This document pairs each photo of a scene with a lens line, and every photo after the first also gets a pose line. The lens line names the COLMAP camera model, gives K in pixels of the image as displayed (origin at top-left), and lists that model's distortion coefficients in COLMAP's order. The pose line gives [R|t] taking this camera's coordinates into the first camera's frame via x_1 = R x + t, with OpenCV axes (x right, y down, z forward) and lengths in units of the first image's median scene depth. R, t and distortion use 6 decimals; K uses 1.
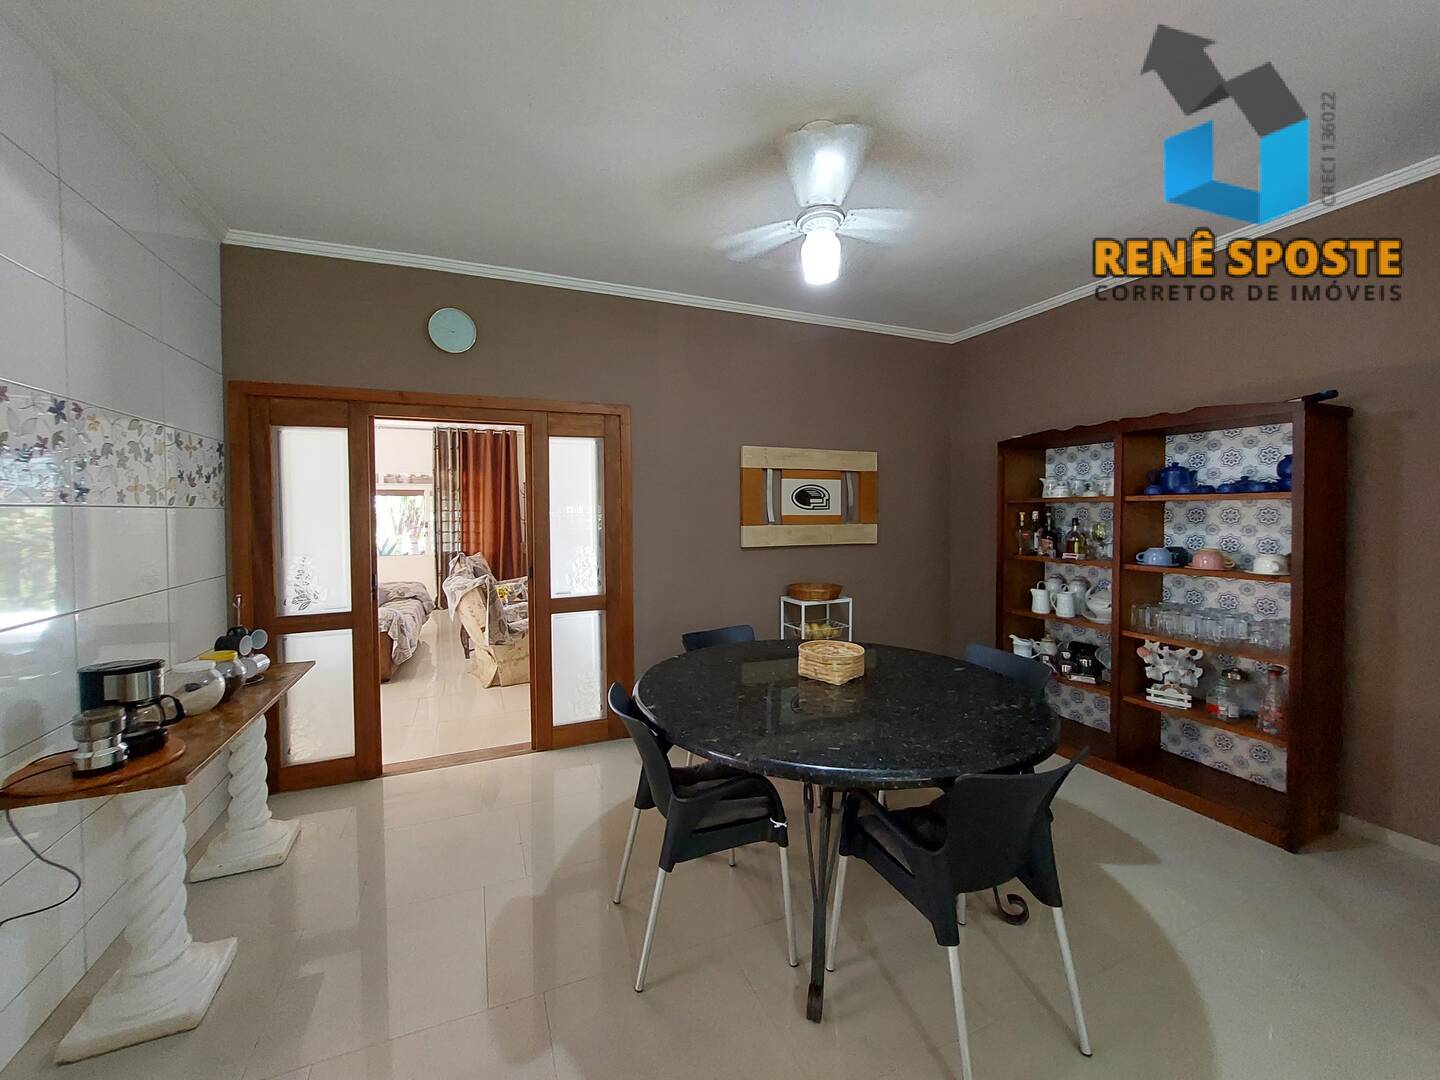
lens RADIAL K [[572.4, 0, 721.1], [0, 572.4, 535.5], [0, 0, 1]] dist [0.002513, 0.000232]
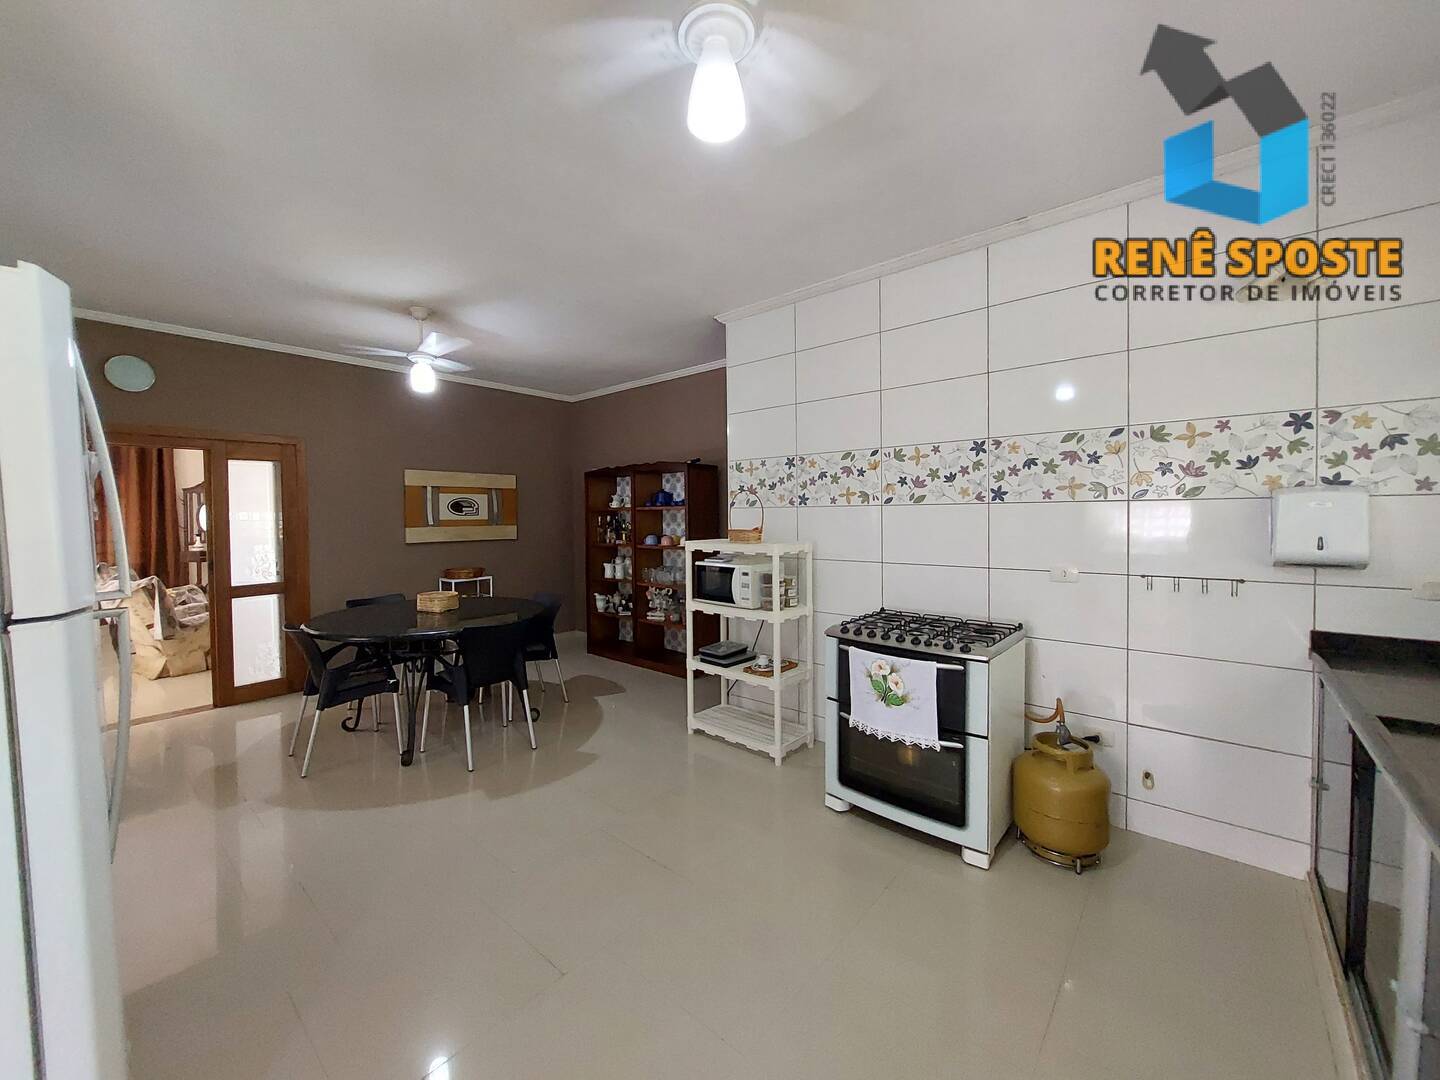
lens RADIAL K [[572.4, 0, 713.8], [0, 572.4, 530.0], [0, 0, 1]] dist [0.002513, 0.000232]
pose [[0.907265, -0.016048, 0.420254, 0.140207], [0.024212, 0.999607, -0.014098, 0.027938], [-0.419862, 0.022966, 0.907297, -0.600635]]
